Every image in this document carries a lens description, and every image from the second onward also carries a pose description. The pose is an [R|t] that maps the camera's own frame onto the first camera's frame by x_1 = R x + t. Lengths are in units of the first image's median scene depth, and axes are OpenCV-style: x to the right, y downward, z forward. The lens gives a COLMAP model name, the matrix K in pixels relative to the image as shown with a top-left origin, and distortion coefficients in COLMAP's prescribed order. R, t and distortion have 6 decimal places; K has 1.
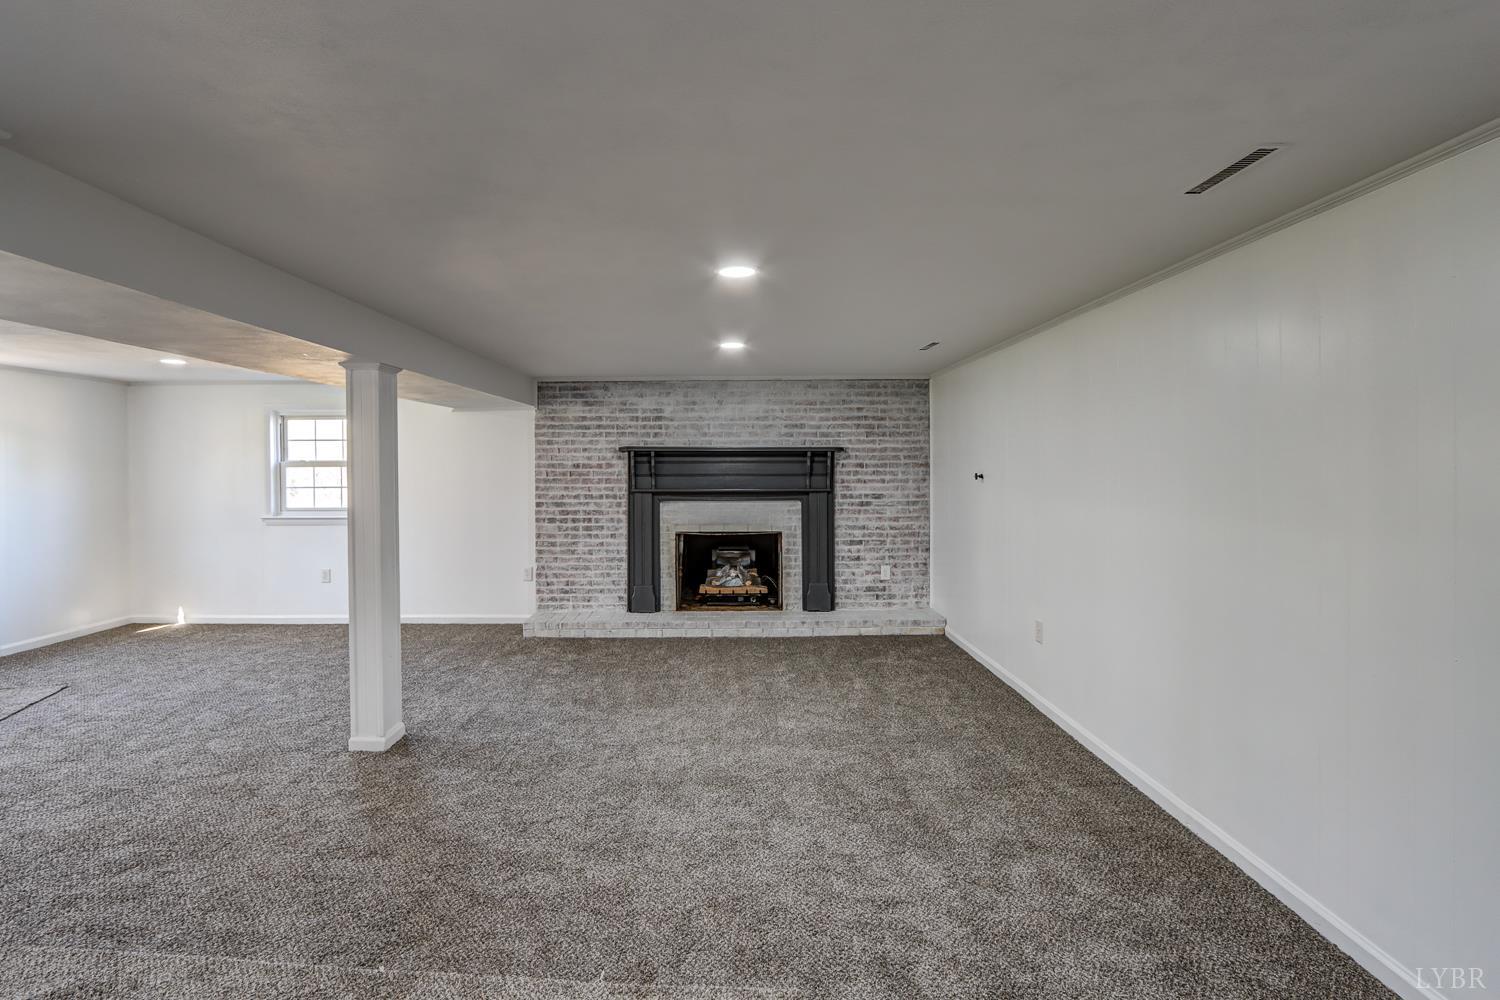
lens RADIAL K [[716.8, 0, 750.1], [0, 716.8, 483.5], [0, 0, 1]] dist [-0.011239, -0.000382]
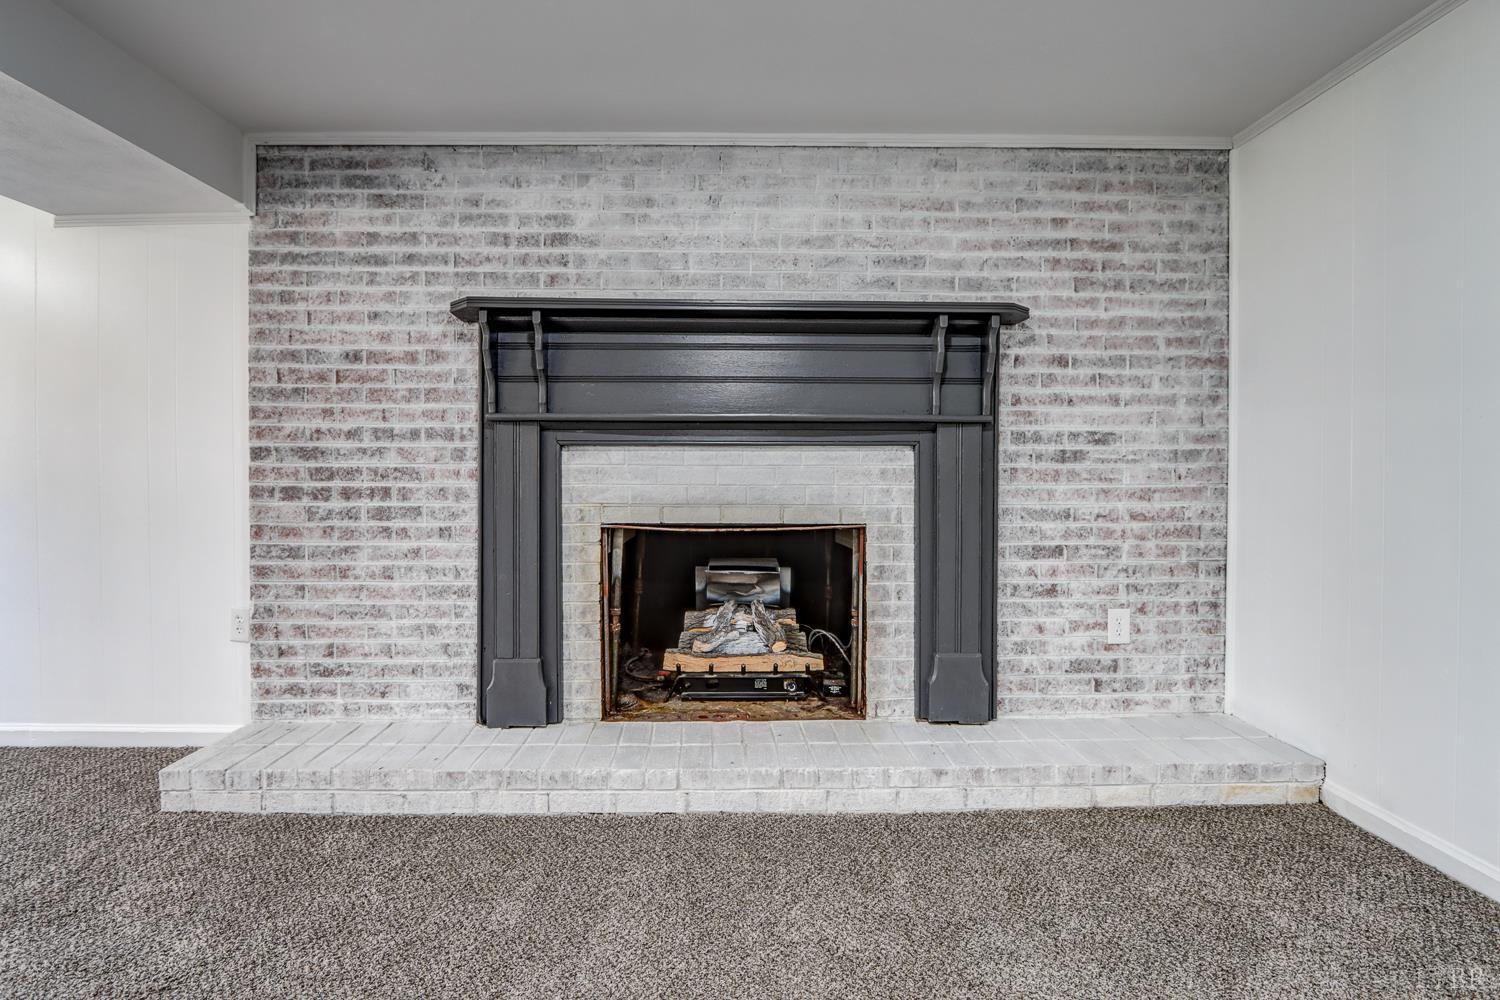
lens RADIAL K [[716.8, 0, 750.1], [0, 716.8, 483.5], [0, 0, 1]] dist [-0.011239, -0.000382]
pose [[0.999987, 0.004516, 0.002278, -0.021734], [-0.004495, 0.999948, -0.009189, 0.048556], [-0.002319, 0.009179, 0.999955, 0.599993]]
